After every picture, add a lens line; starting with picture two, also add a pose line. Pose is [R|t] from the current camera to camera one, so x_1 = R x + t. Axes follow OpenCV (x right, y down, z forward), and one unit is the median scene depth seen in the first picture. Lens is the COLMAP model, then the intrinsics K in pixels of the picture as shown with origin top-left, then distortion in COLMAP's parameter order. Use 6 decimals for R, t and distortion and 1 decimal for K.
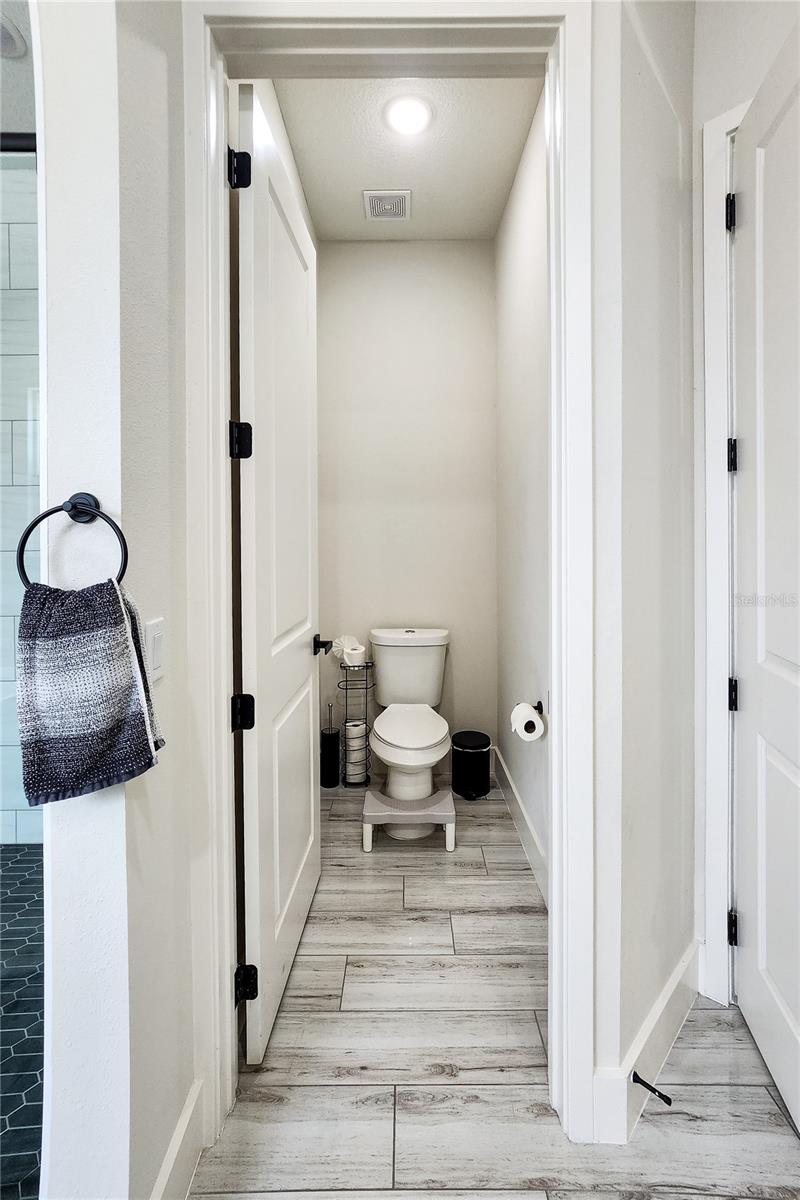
lens RADIAL K [[524.2, 0, 399.9], [0, 524.2, 541.1], [0, 0, 1]] dist [-0.020117, 0.014177]
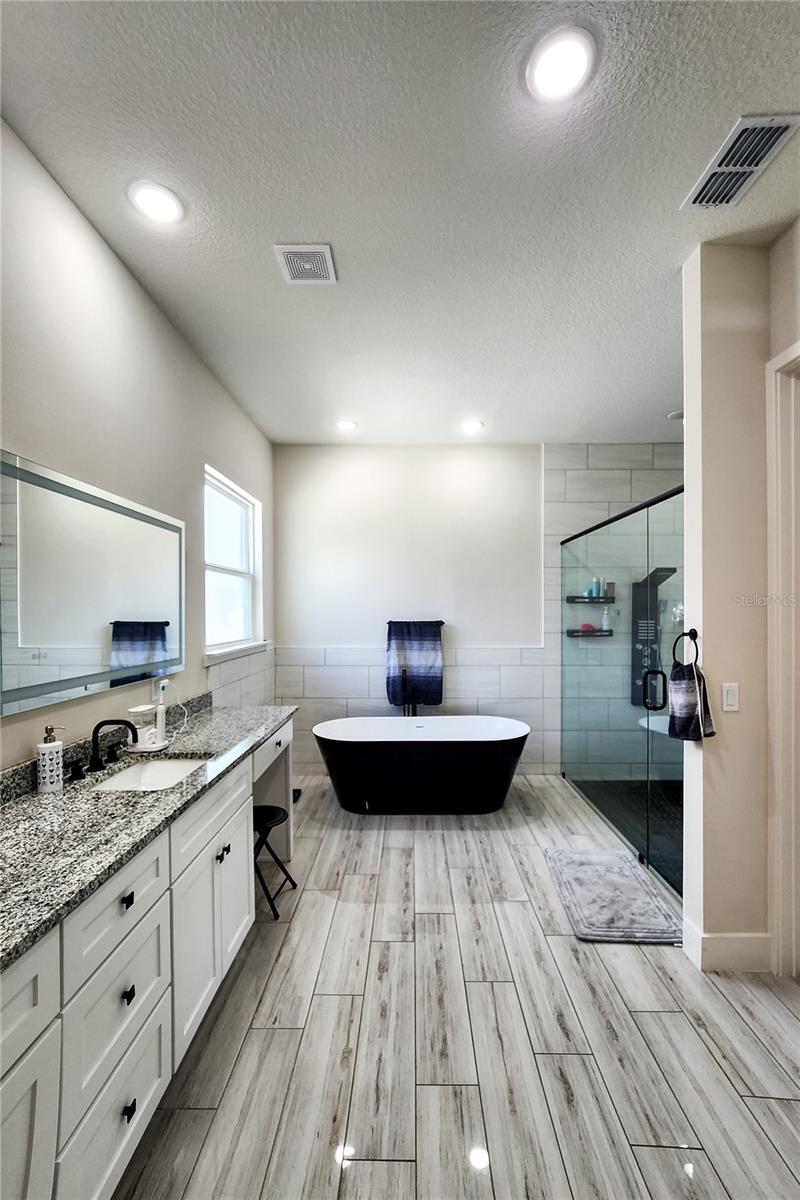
lens RADIAL K [[504.5, 0, 405.1], [0, 504.5, 607.5], [0, 0, 1]] dist [-0.024765, 0.012319]
pose [[-0.015048, 0.000315, -0.999887, 2.012931], [-0.004781, 0.999988, 0.000387, -0.200328], [0.999875, 0.004786, -0.015046, -0.419580]]
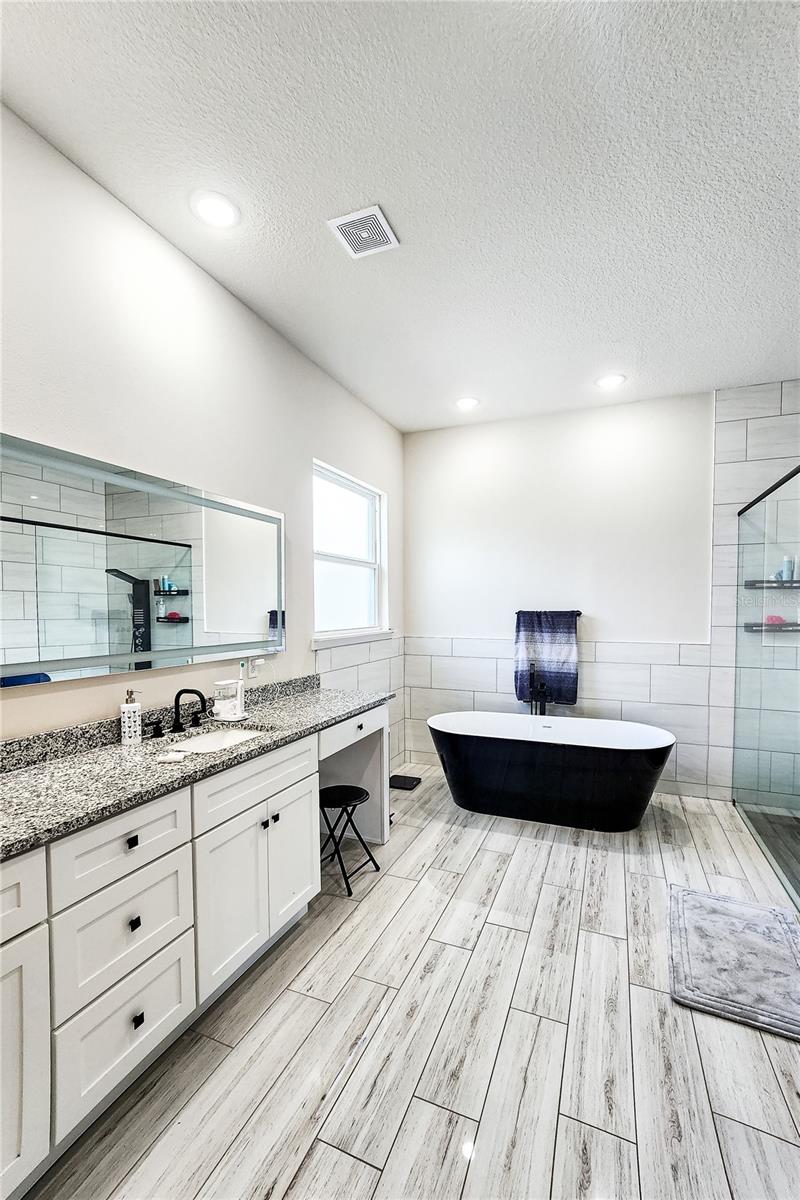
lens RADIAL K [[511.2, 0, 399.4], [0, 511.2, 624.3], [0, 0, 1]] dist [-0.015594, 0.009840]
pose [[-0.392454, 0.036935, -0.919030, 1.720907], [-0.002962, 0.999137, 0.041419, -0.124630], [0.919767, 0.018977, -0.392006, 0.246827]]
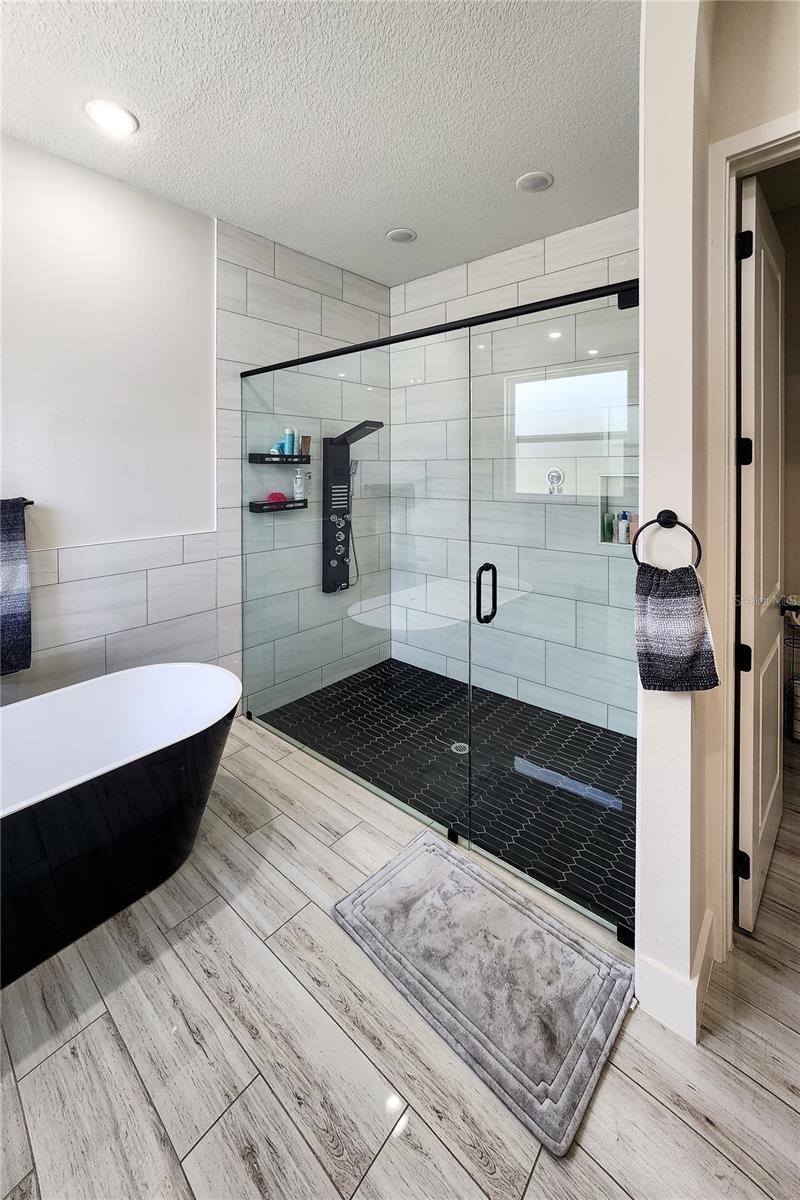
lens RADIAL K [[489.5, 0, 402.6], [0, 489.5, 467.1], [0, 0, 1]] dist [-0.020999, 0.007756]
pose [[0.759773, 0.005253, -0.650167, -0.250450], [-0.005300, 0.999984, 0.001886, -0.238583], [0.650166, 0.002013, 0.759789, -0.767229]]
